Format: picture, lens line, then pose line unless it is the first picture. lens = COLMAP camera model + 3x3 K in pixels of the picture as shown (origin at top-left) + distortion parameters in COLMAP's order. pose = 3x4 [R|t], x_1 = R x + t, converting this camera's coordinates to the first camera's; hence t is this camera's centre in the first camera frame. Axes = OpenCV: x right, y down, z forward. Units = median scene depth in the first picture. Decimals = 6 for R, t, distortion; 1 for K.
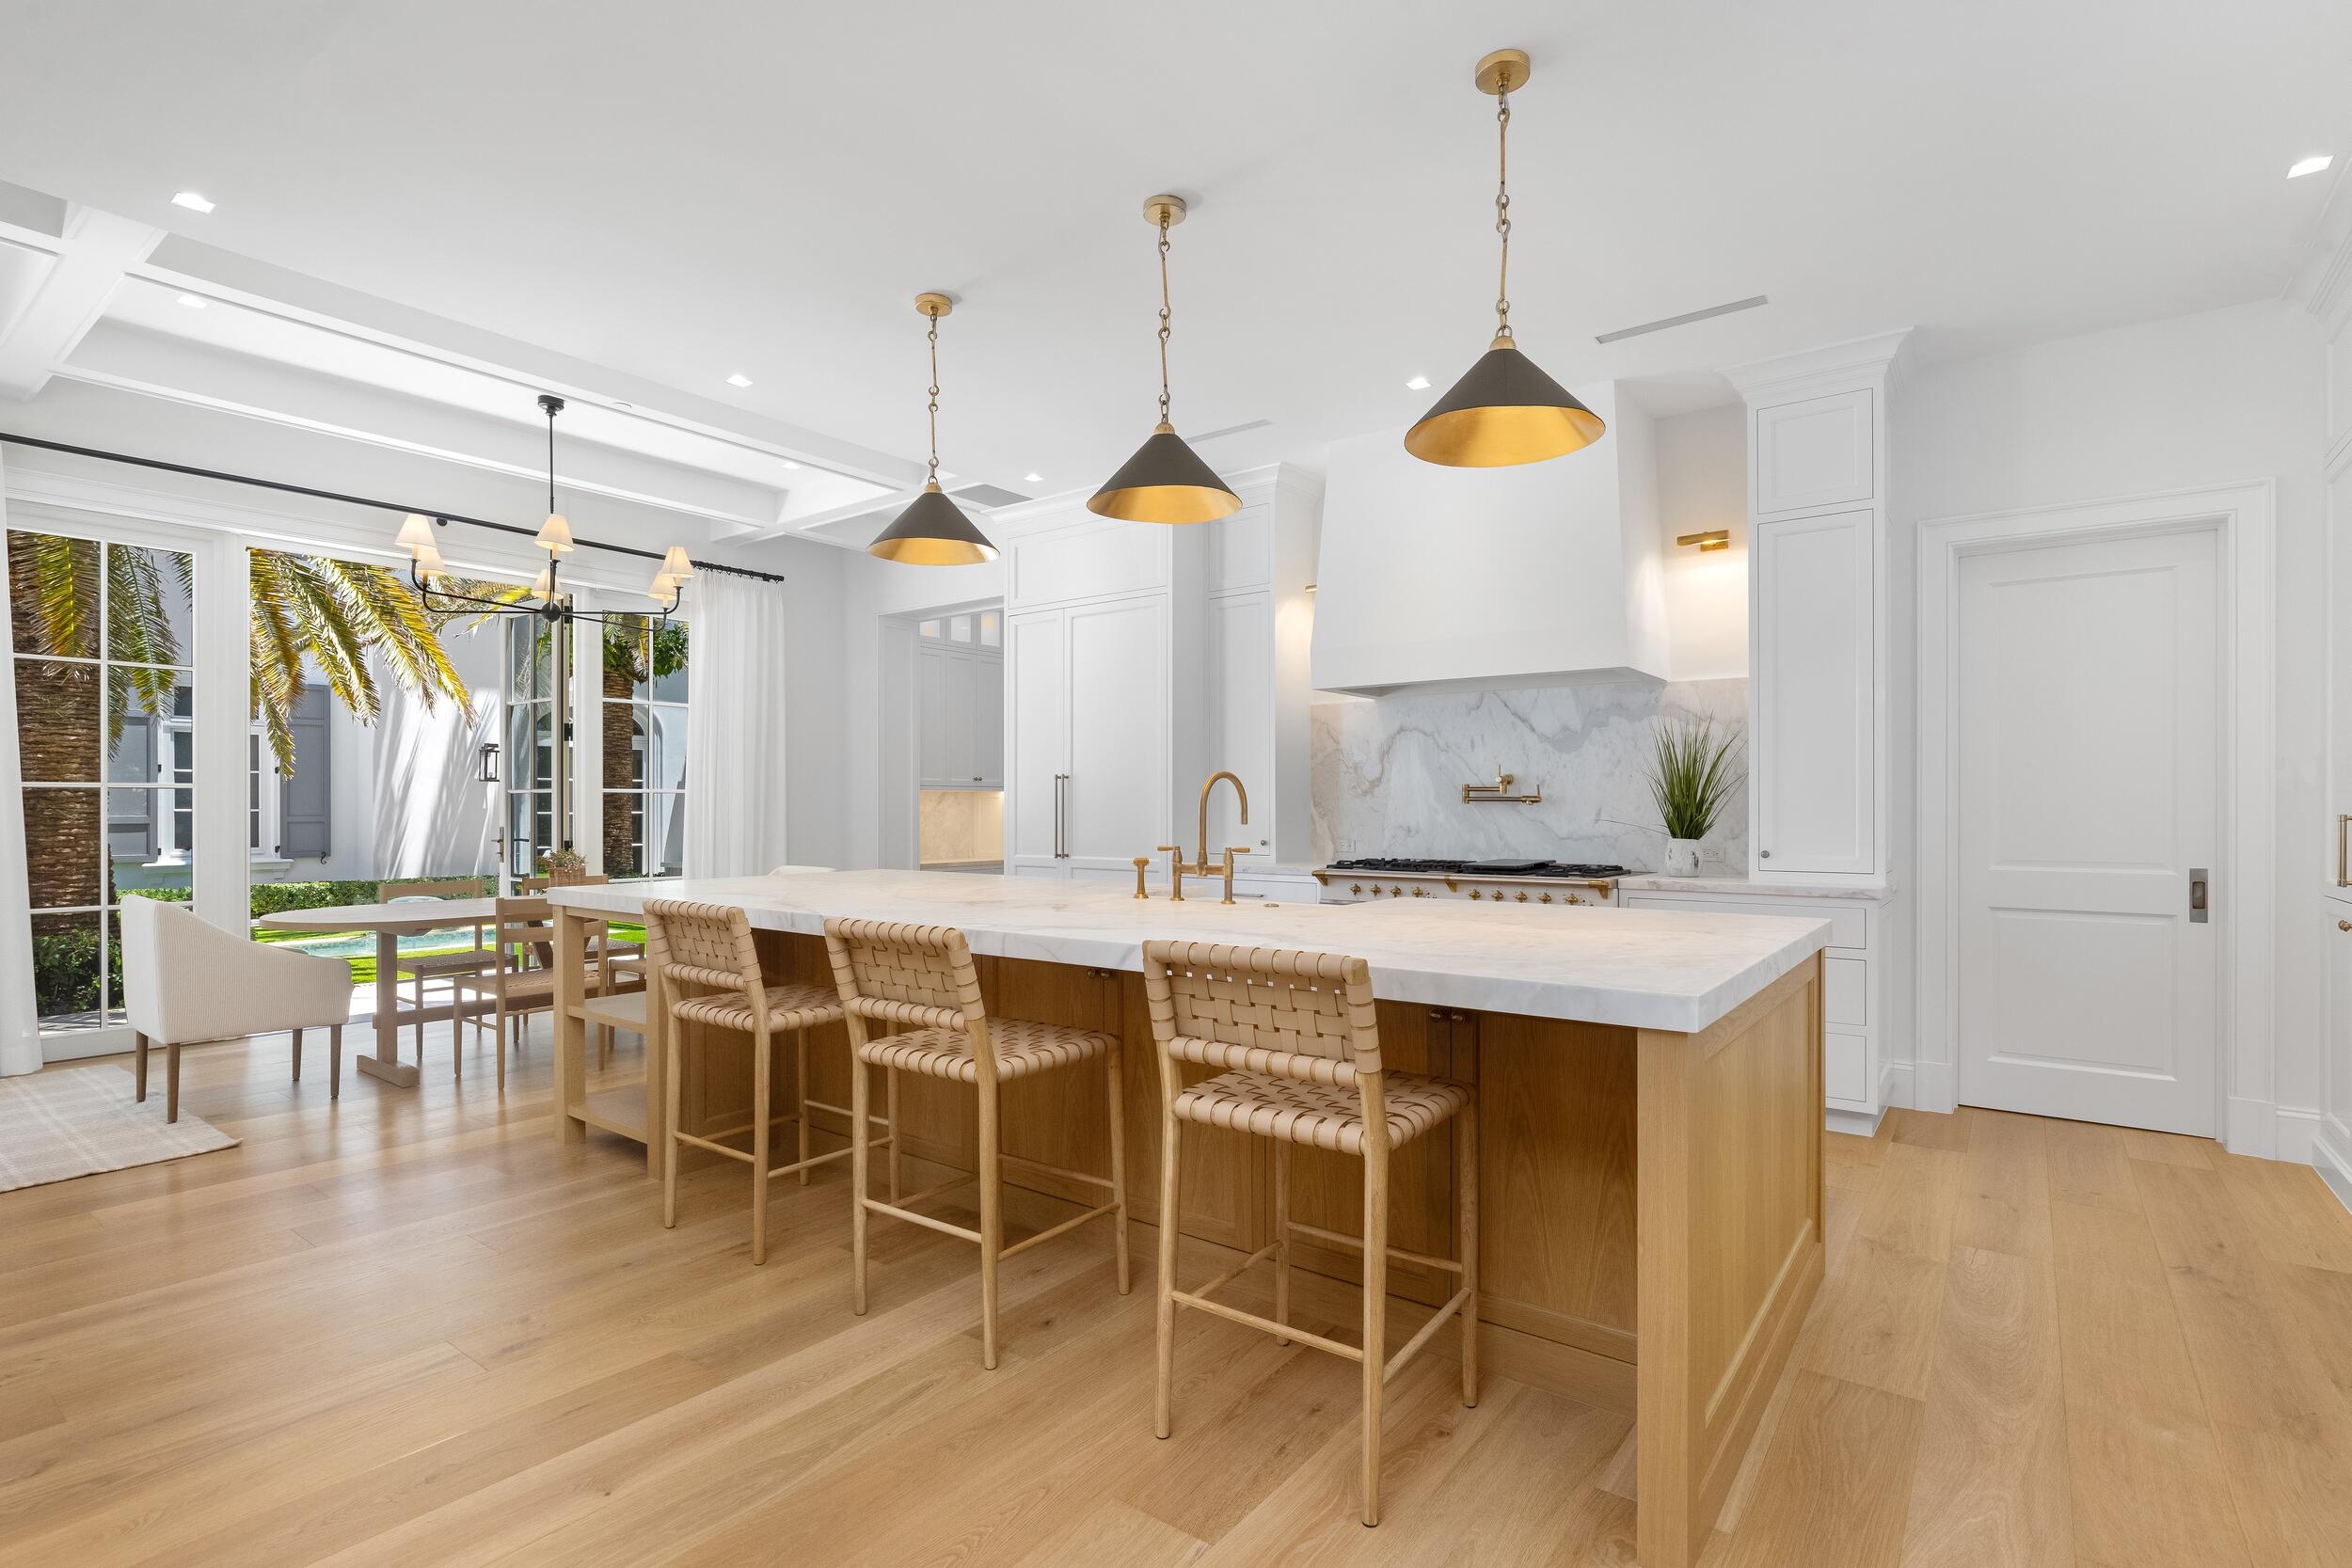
lens RADIAL K [[1130.2, 0, 1183.5], [0, 1130.2, 802.7], [0, 0, 1]] dist [-0.005339, -0.001068]
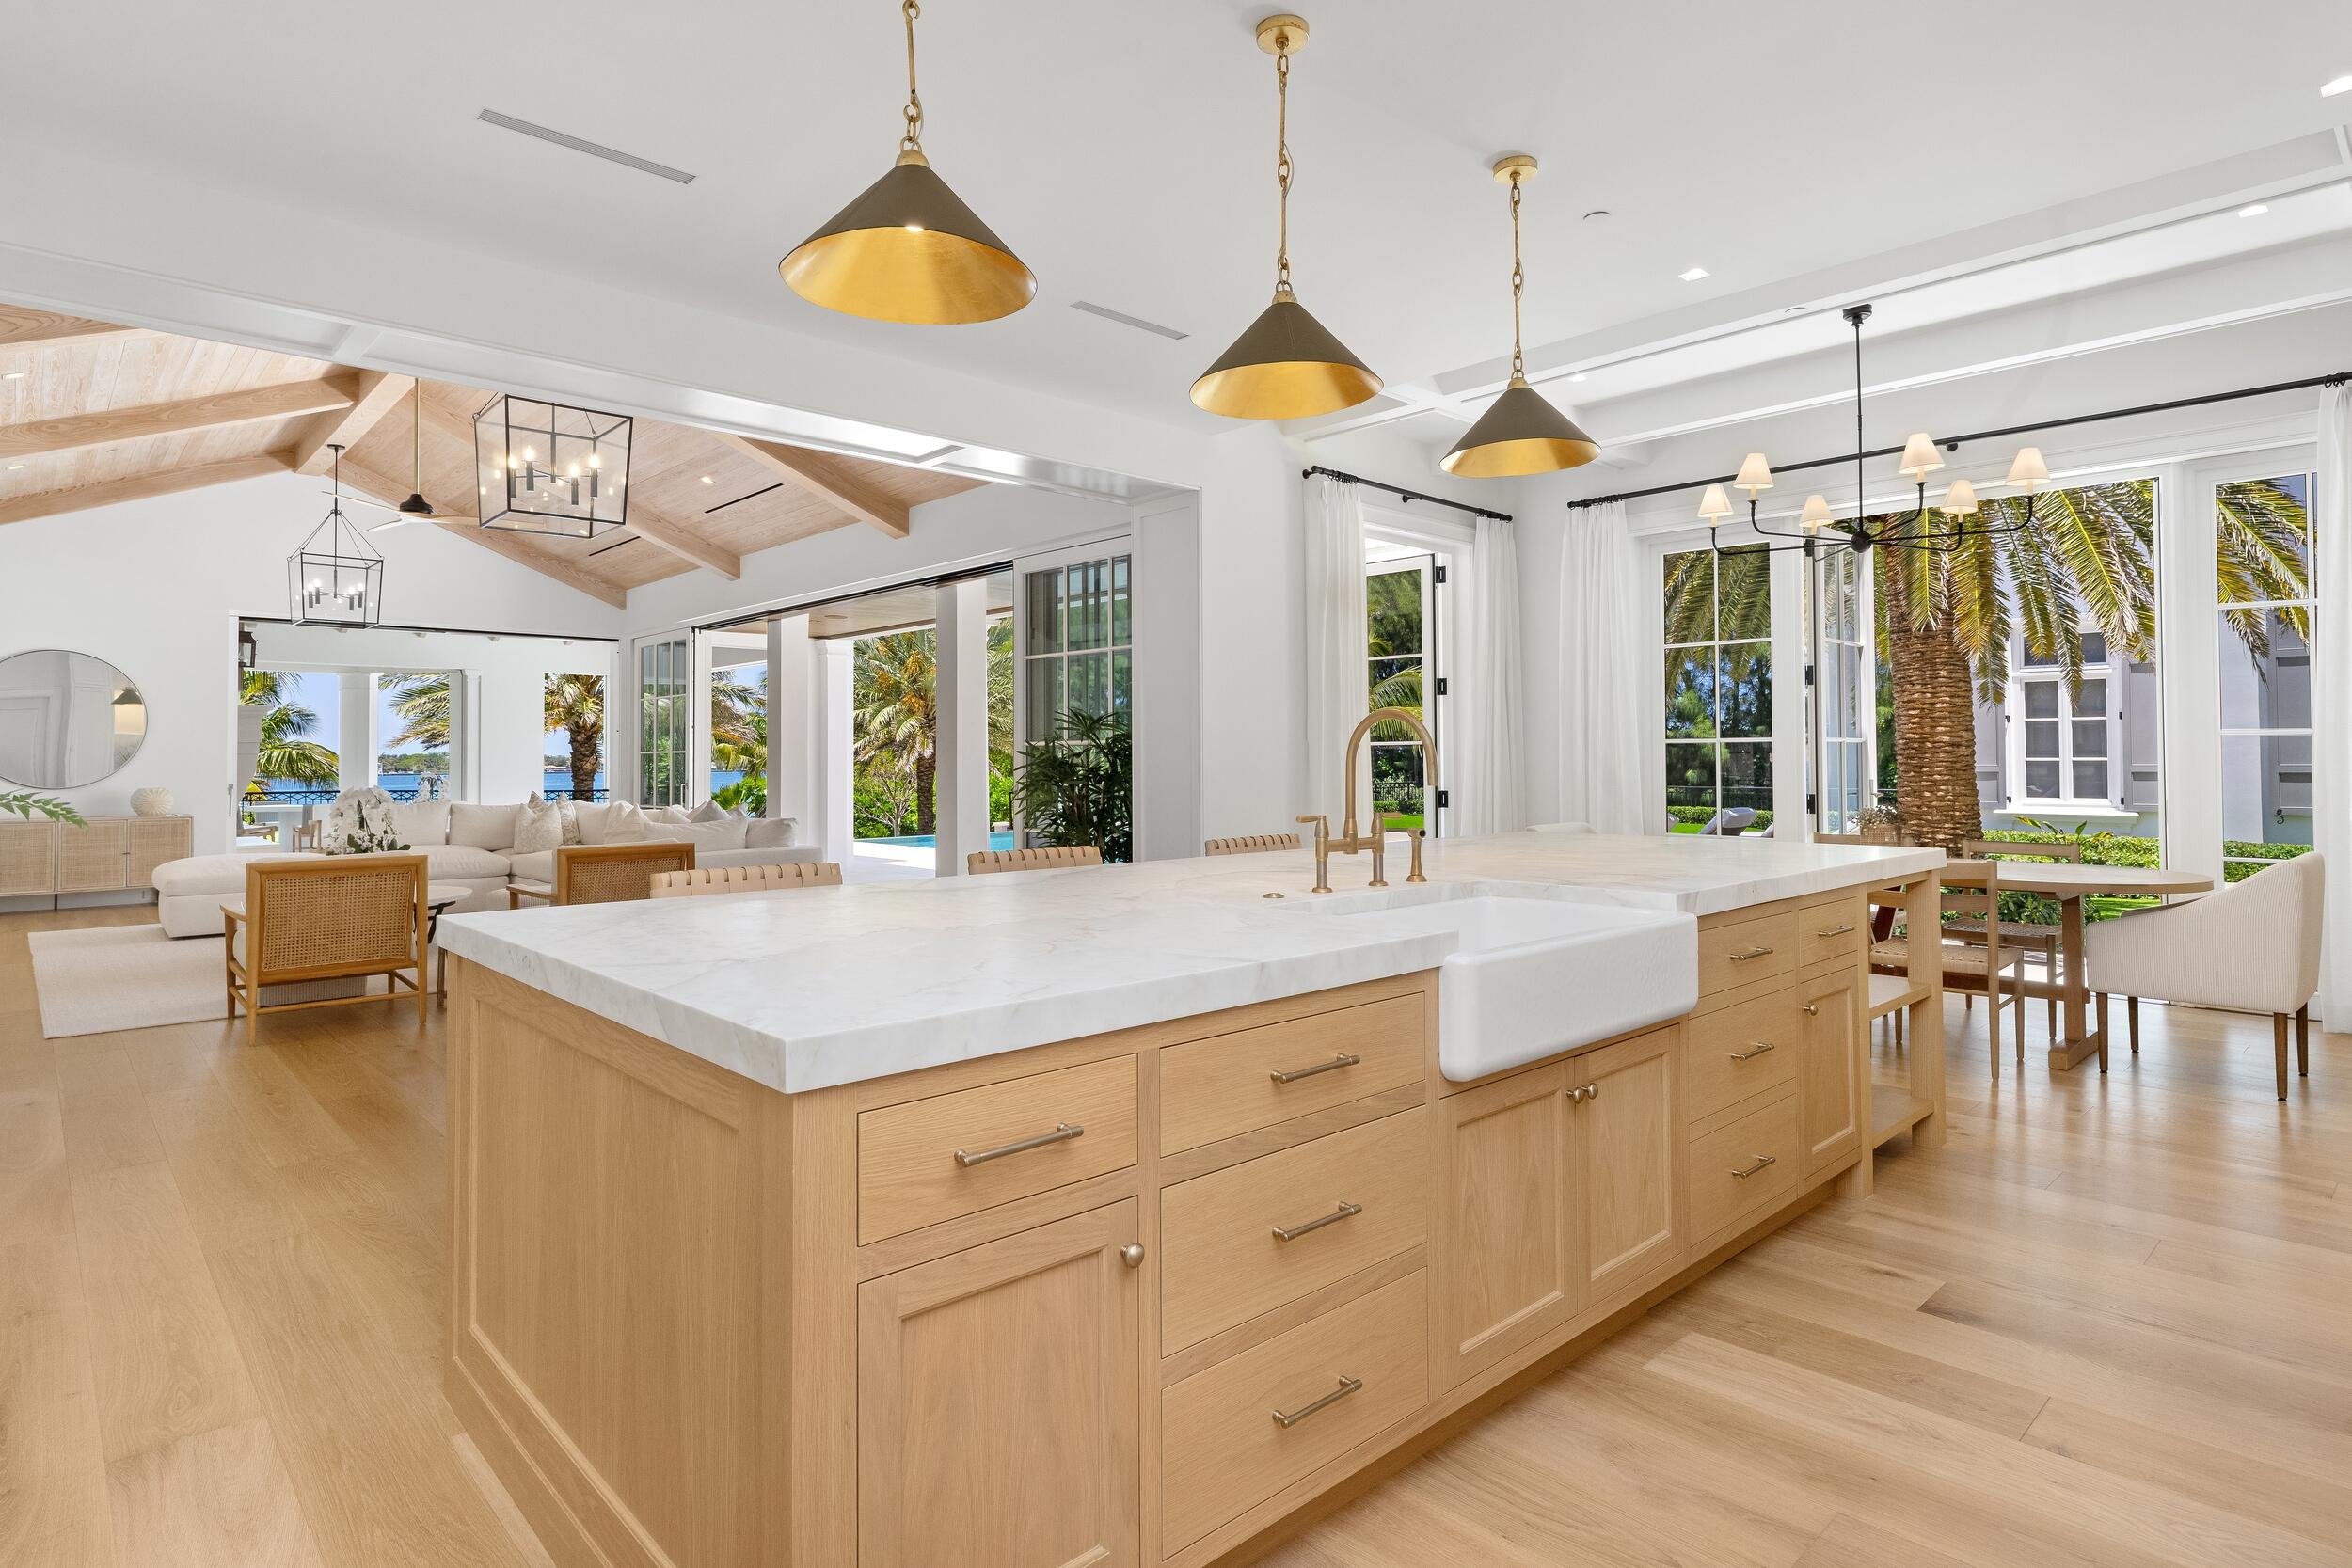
lens RADIAL K [[1242.7, 0, 1174.0], [0, 1242.7, 730.2], [0, 0, 1]] dist [-0.002338, 0.000858]
pose [[-0.176707, -0.022376, -0.984009, 0.496504], [0.008468, 0.999670, -0.024253, 0.002281], [0.984227, -0.012618, -0.176459, 0.609090]]
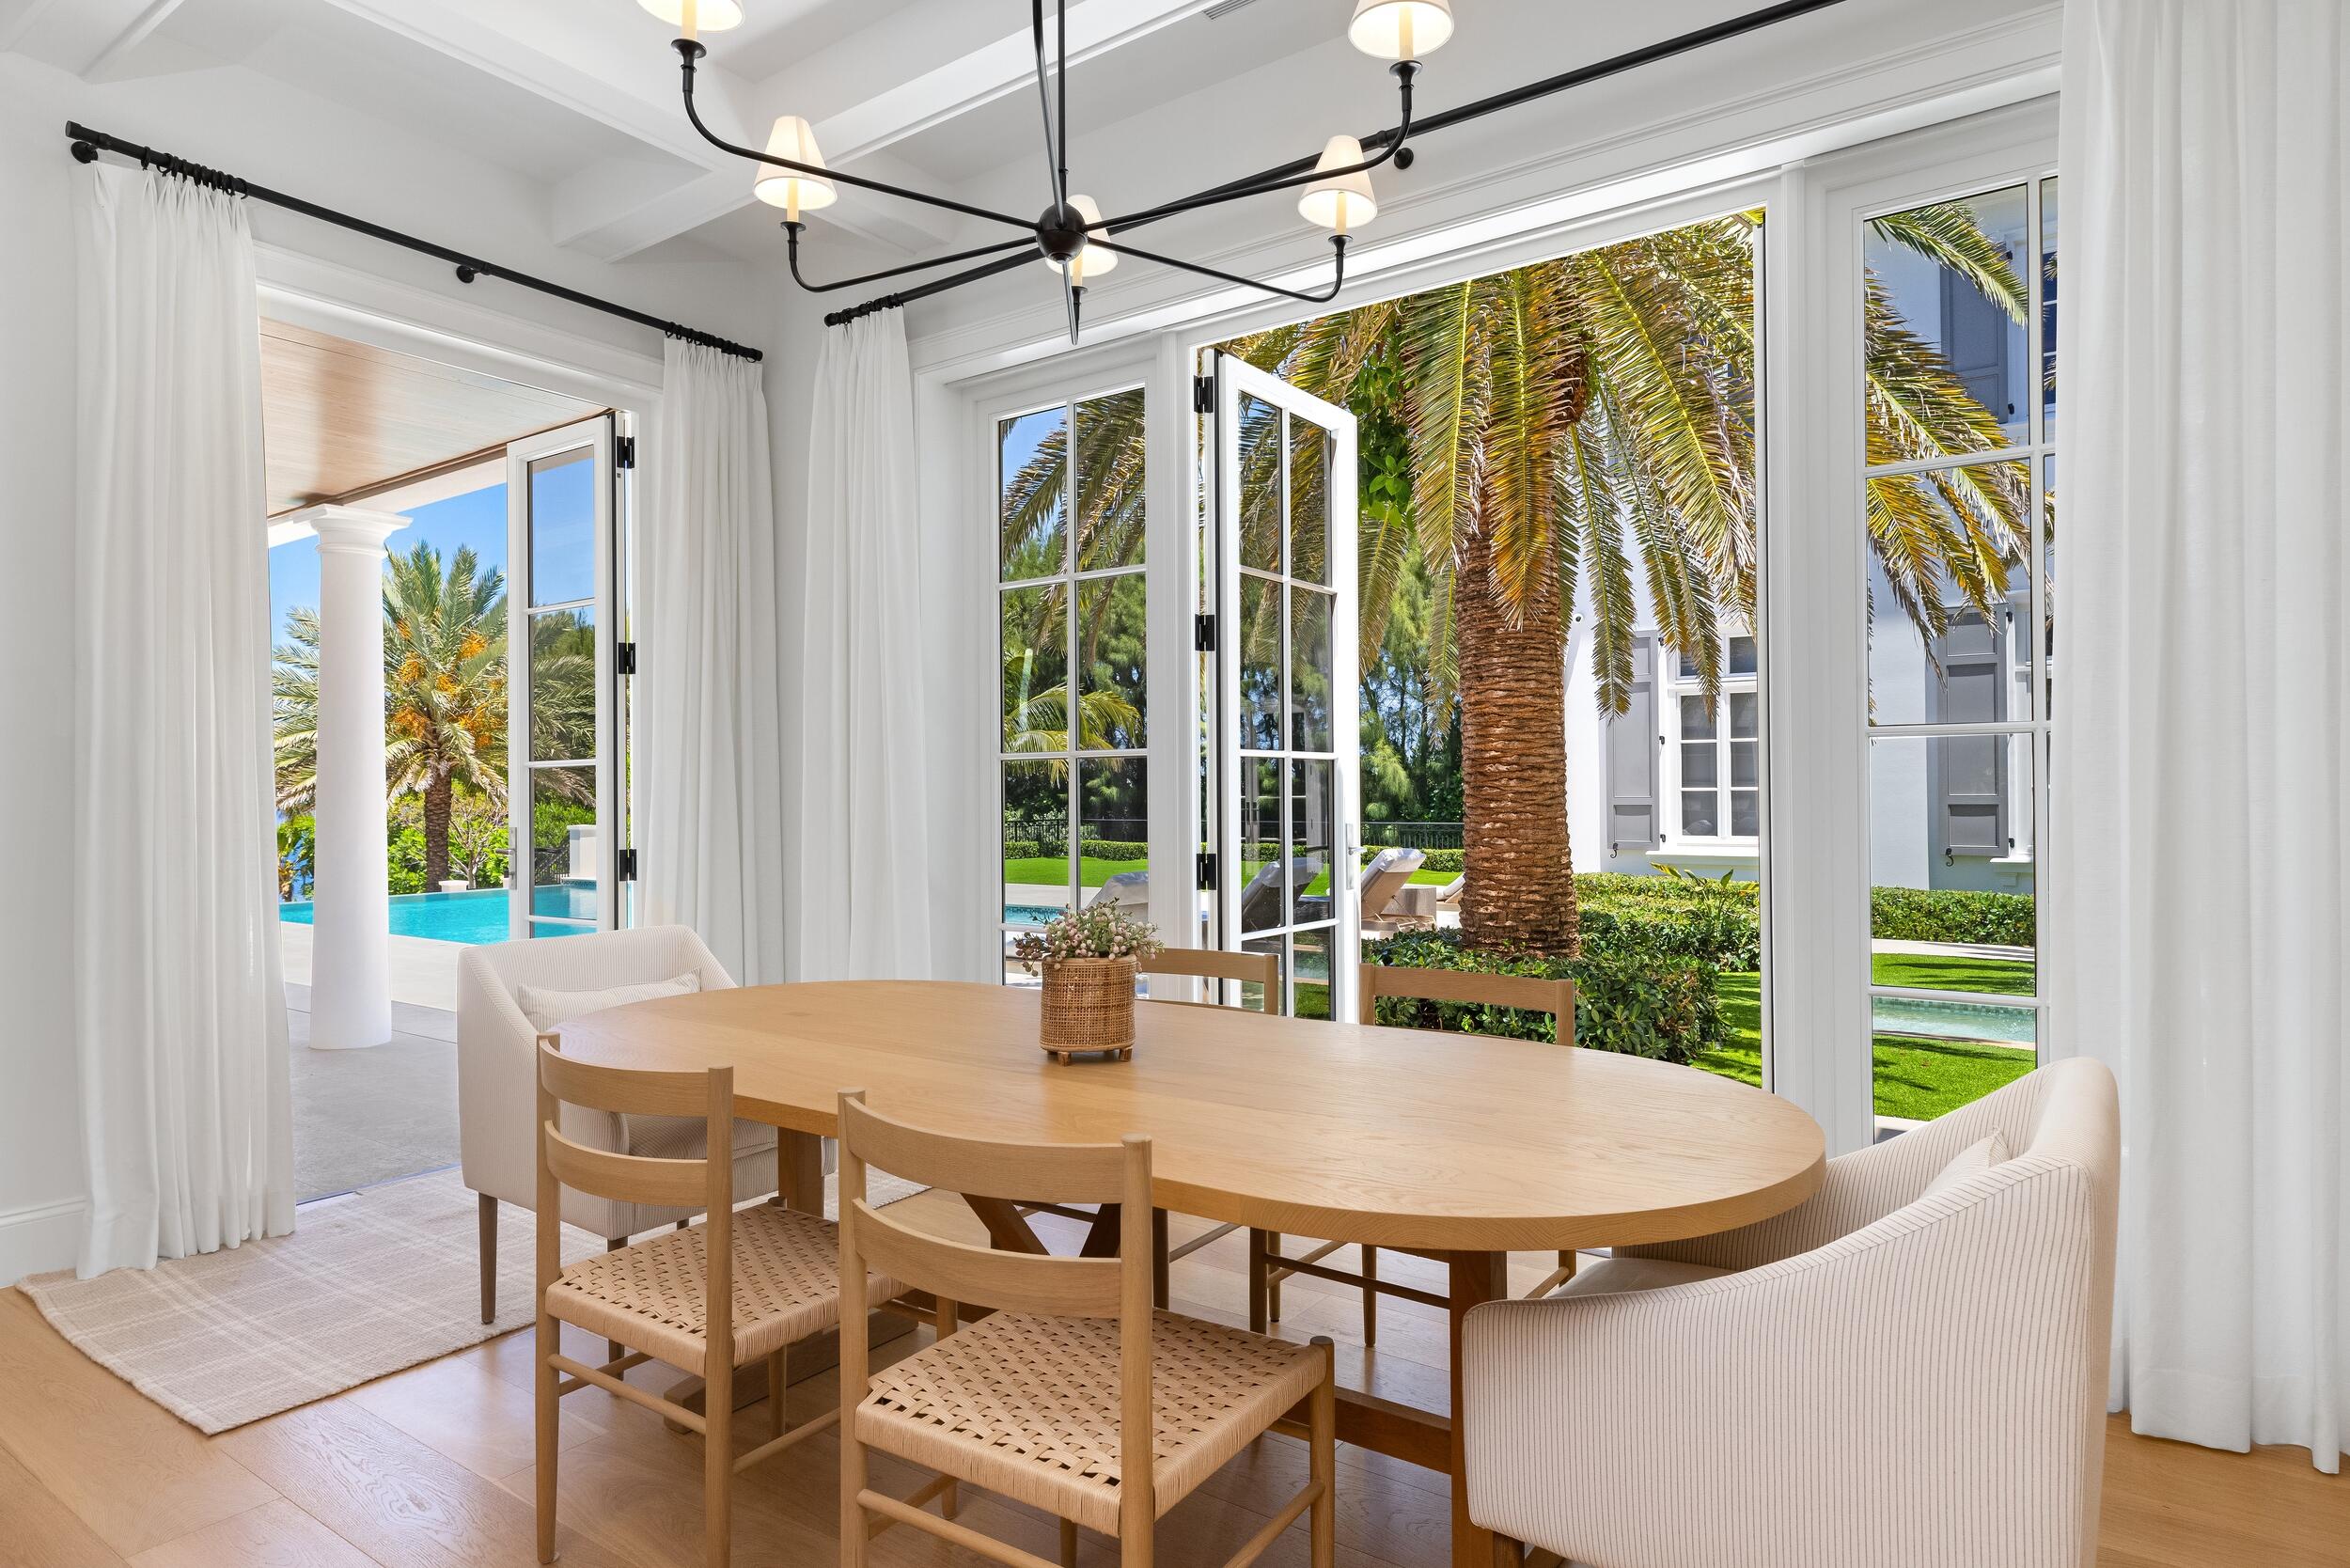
lens RADIAL K [[1309.7, 0, 1171.3], [0, 1309.7, 783.1], [0, 0, 1]] dist [-0.001115, 0.000195]
pose [[0.018588, -0.005599, -0.999812, -0.144727], [0.011291, 0.999922, -0.005390, 0.006556], [0.999763, -0.011189, 0.018650, 0.988807]]
